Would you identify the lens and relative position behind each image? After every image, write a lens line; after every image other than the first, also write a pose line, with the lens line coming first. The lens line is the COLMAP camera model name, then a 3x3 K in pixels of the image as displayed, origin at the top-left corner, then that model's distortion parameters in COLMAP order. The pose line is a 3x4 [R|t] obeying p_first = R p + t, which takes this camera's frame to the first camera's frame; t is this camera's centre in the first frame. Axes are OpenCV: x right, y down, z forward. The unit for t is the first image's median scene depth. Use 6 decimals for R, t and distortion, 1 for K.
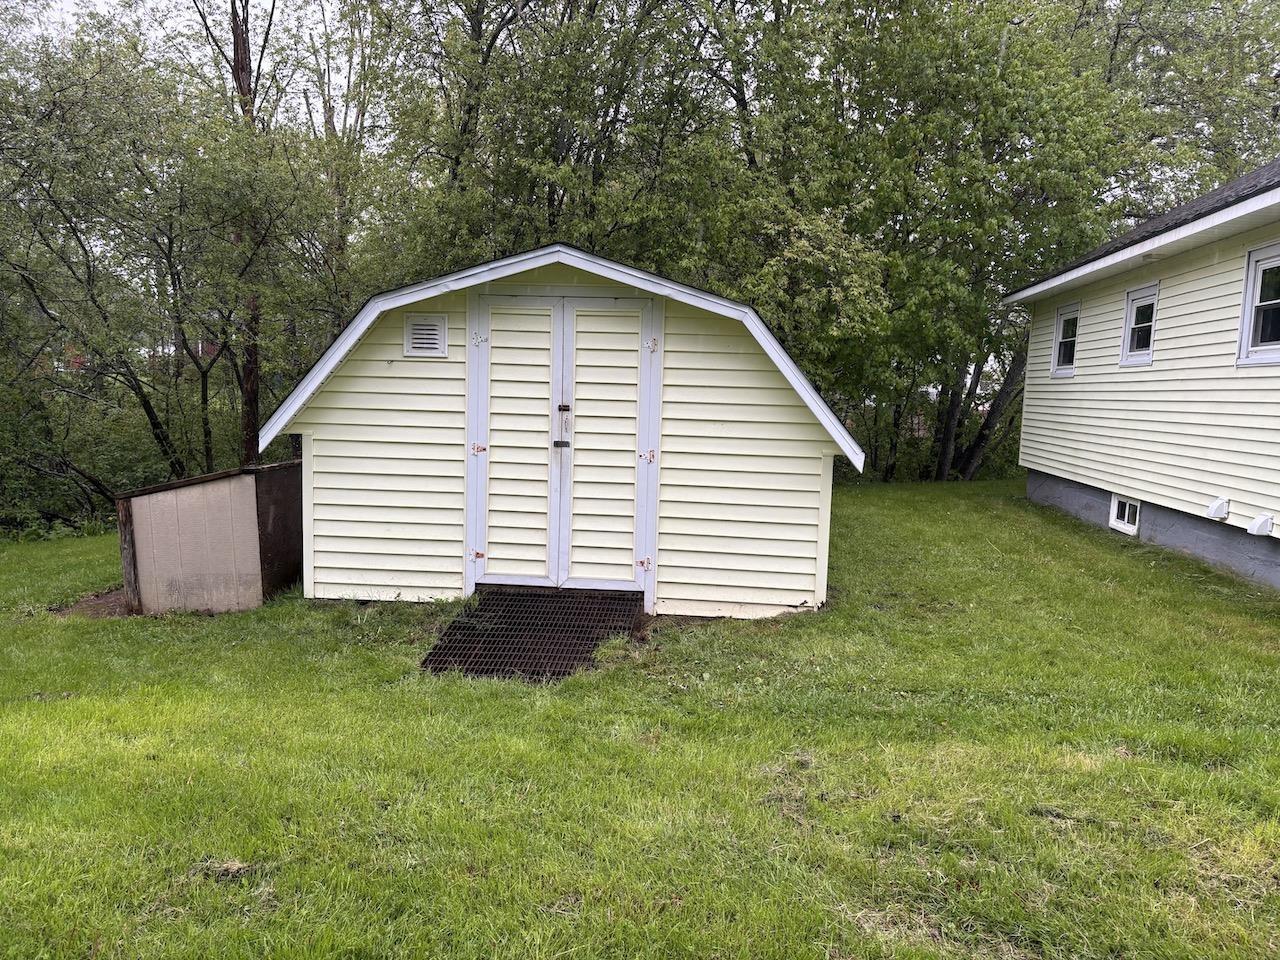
lens RADIAL K [[958.0, 0, 641.6], [0, 958.0, 488.9], [0, 0, 1]] dist [0.035855, -0.033210]
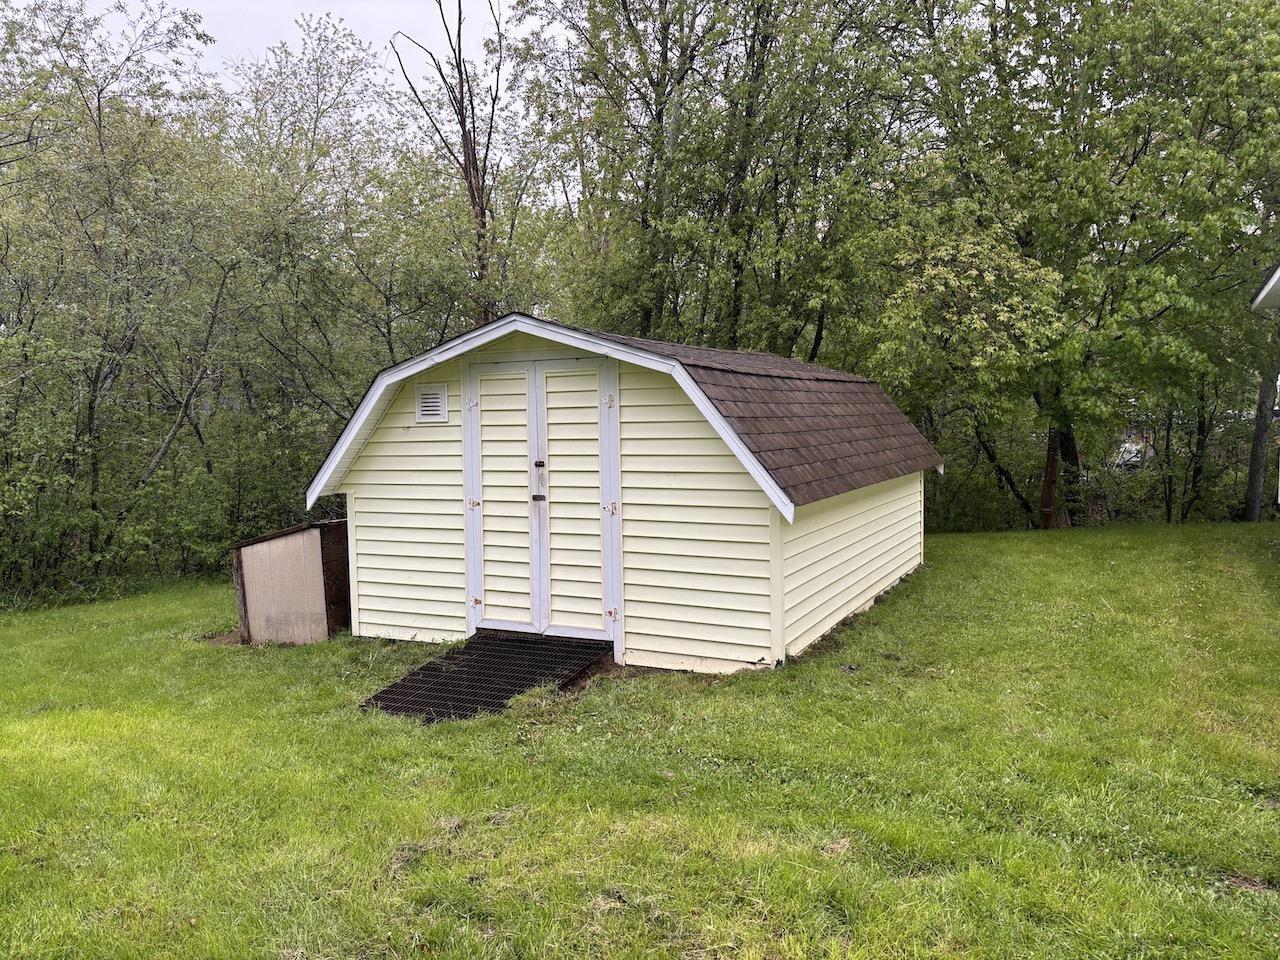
lens RADIAL K [[958.0, 0, 629.1], [0, 958.0, 476.4], [0, 0, 1]] dist [0.035855, -0.033210]
pose [[0.926837, -0.026049, -0.374559, 0.398441], [0.005625, 0.998442, -0.055521, -0.010999], [0.375422, 0.049352, 0.925539, 0.054689]]
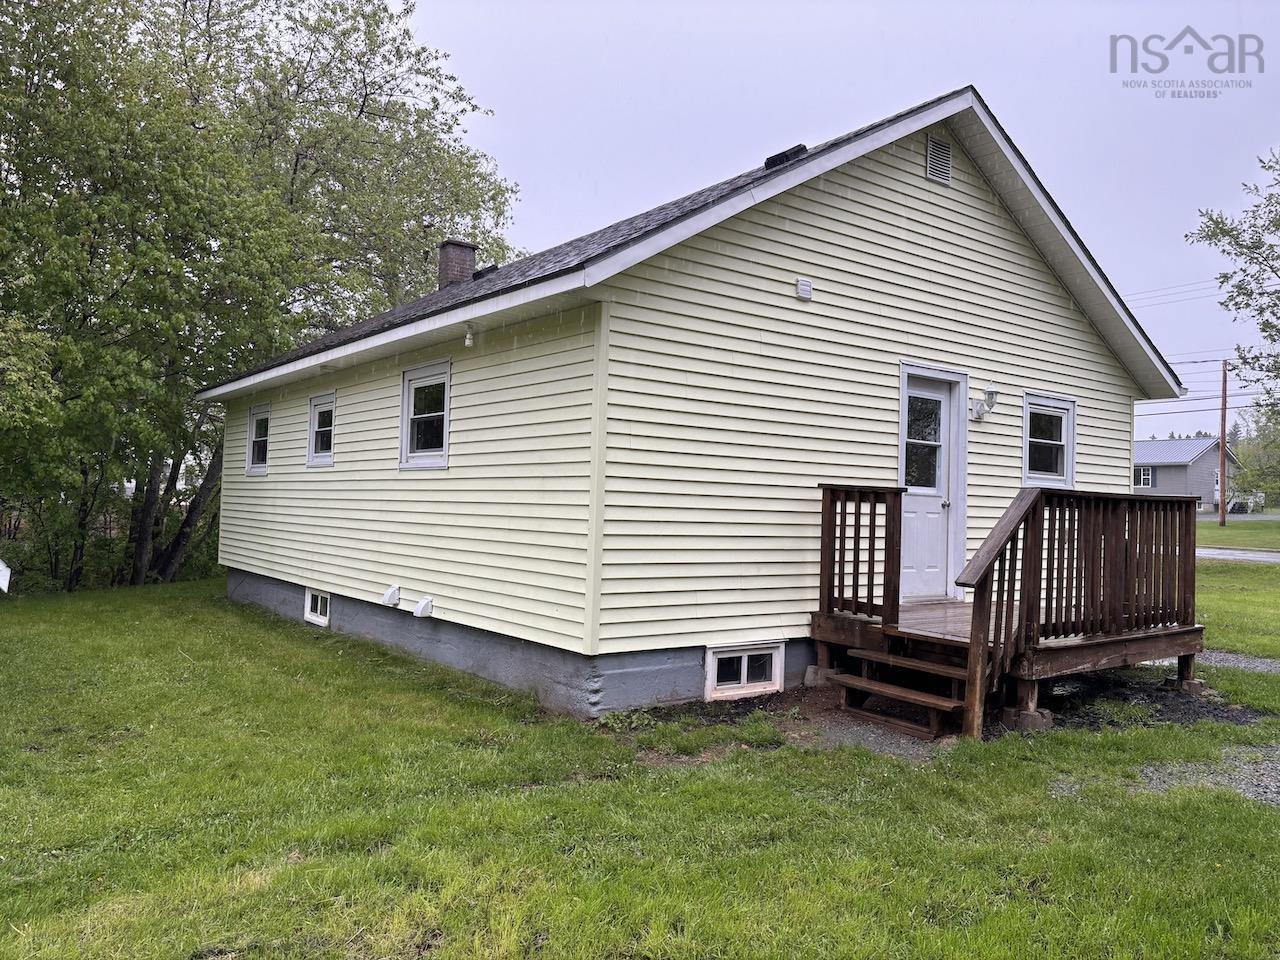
lens RADIAL K [[958.0, 0, 637.6], [0, 958.0, 475.4], [0, 0, 1]] dist [0.035855, -0.033210]
pose [[0.715389, 0.005118, 0.698708, 0.029690], [0.072232, 0.994074, -0.081238, -0.009011], [-0.694983, 0.108586, 0.710780, -0.002651]]
